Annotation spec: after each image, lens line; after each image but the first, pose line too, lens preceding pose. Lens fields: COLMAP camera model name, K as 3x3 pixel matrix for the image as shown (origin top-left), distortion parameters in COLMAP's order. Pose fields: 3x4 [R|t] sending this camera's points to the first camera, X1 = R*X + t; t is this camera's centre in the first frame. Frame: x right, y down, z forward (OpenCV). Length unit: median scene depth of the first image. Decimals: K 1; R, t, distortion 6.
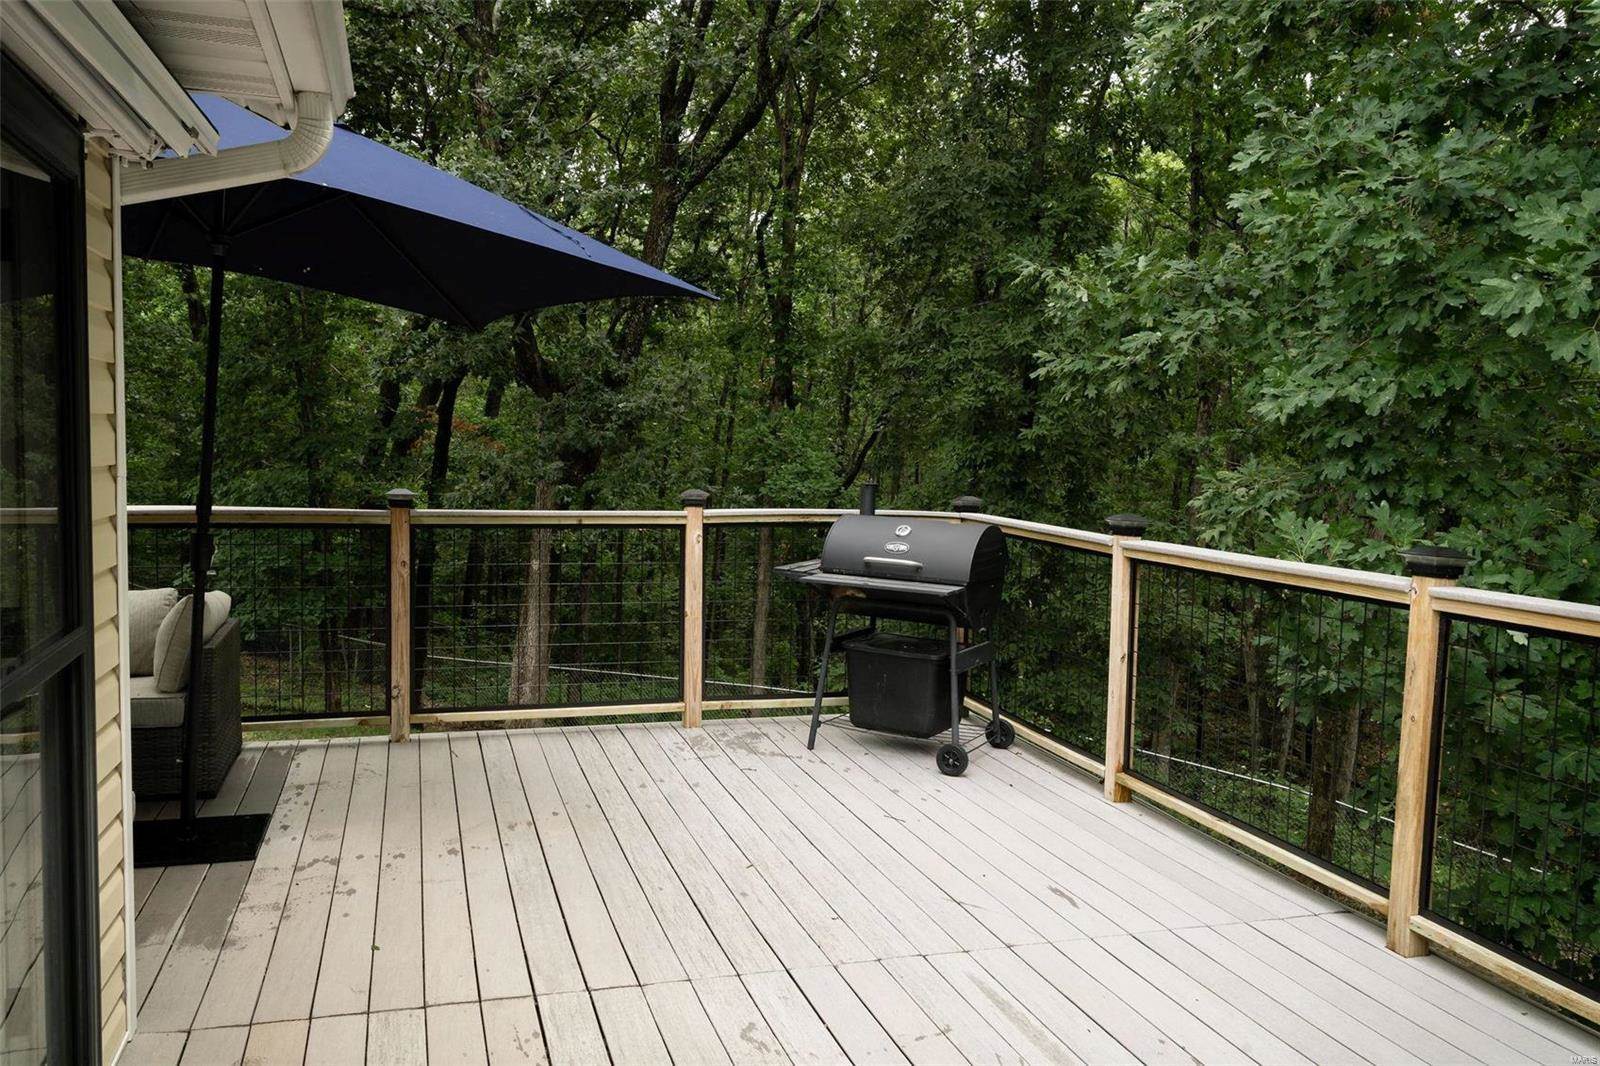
lens RADIAL K [[1253.7, 0, 794.3], [0, 1253.7, 539.4], [0, 0, 1]] dist [-0.001586, 0.002970]
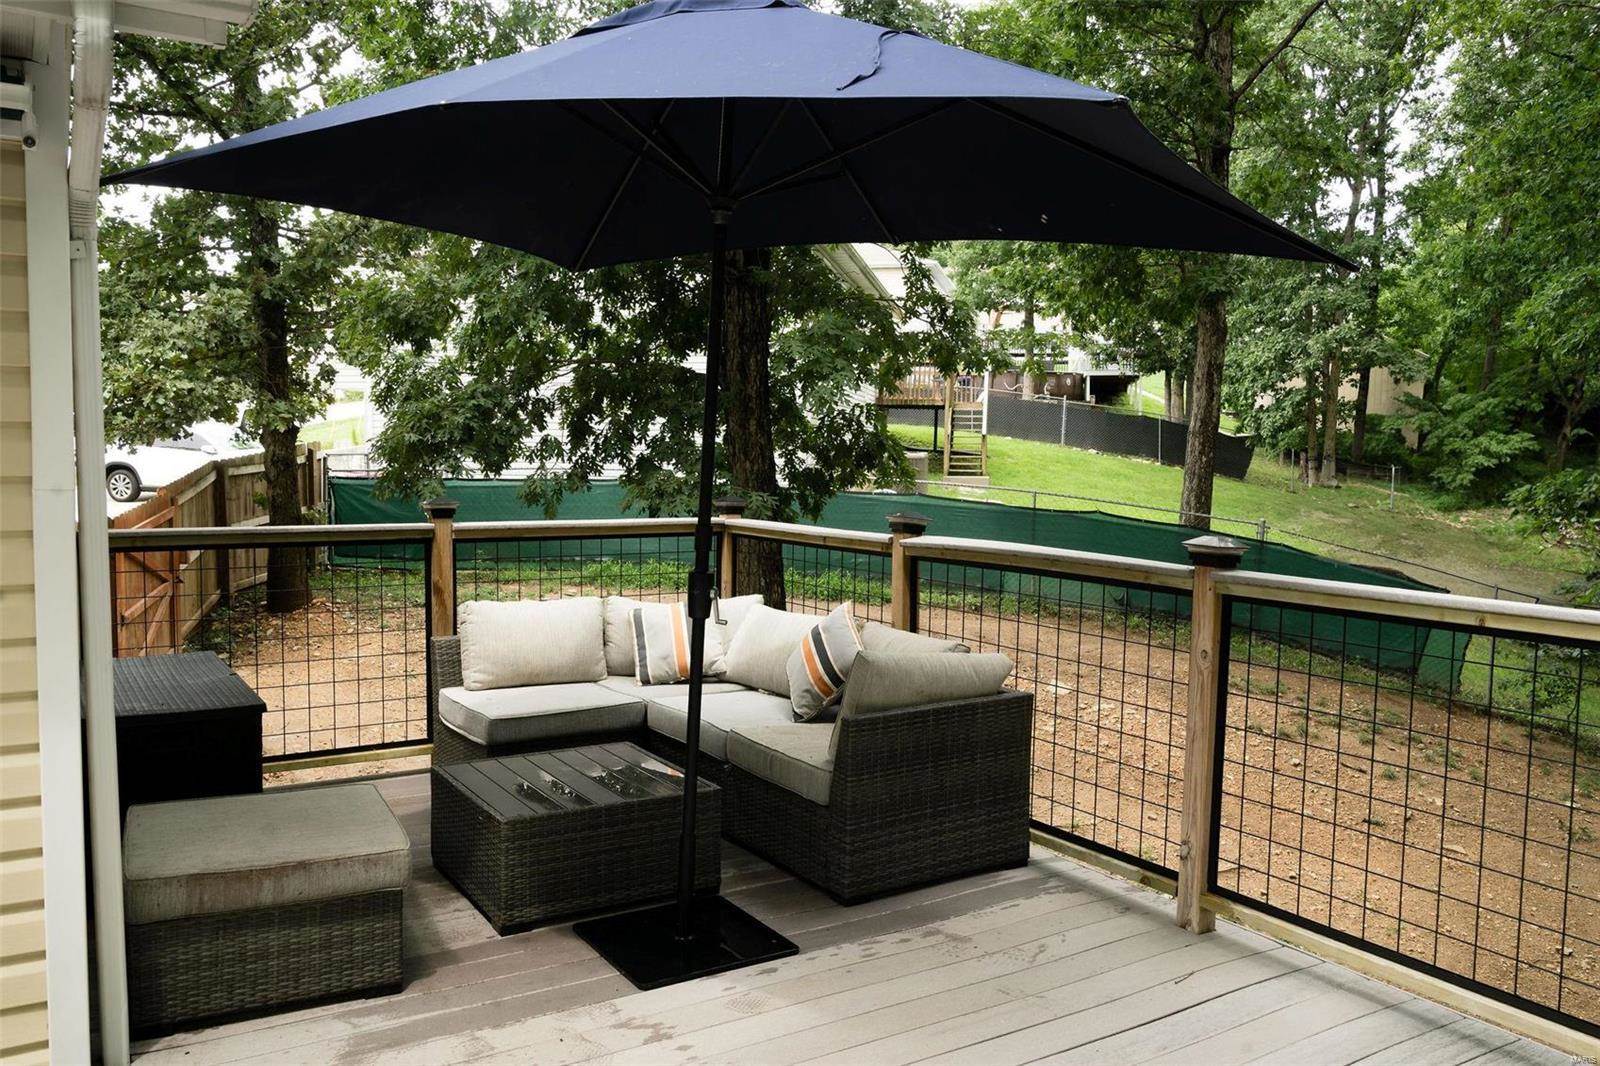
lens RADIAL K [[1253.7, 0, 794.3], [0, 1253.7, 539.4], [0, 0, 1]] dist [-0.001586, 0.002970]
pose [[0.259665, 0.054659, -0.964151, 0.281413], [-0.080108, 0.996175, 0.034900, -0.050580], [0.962370, 0.068174, 0.263051, 0.731552]]
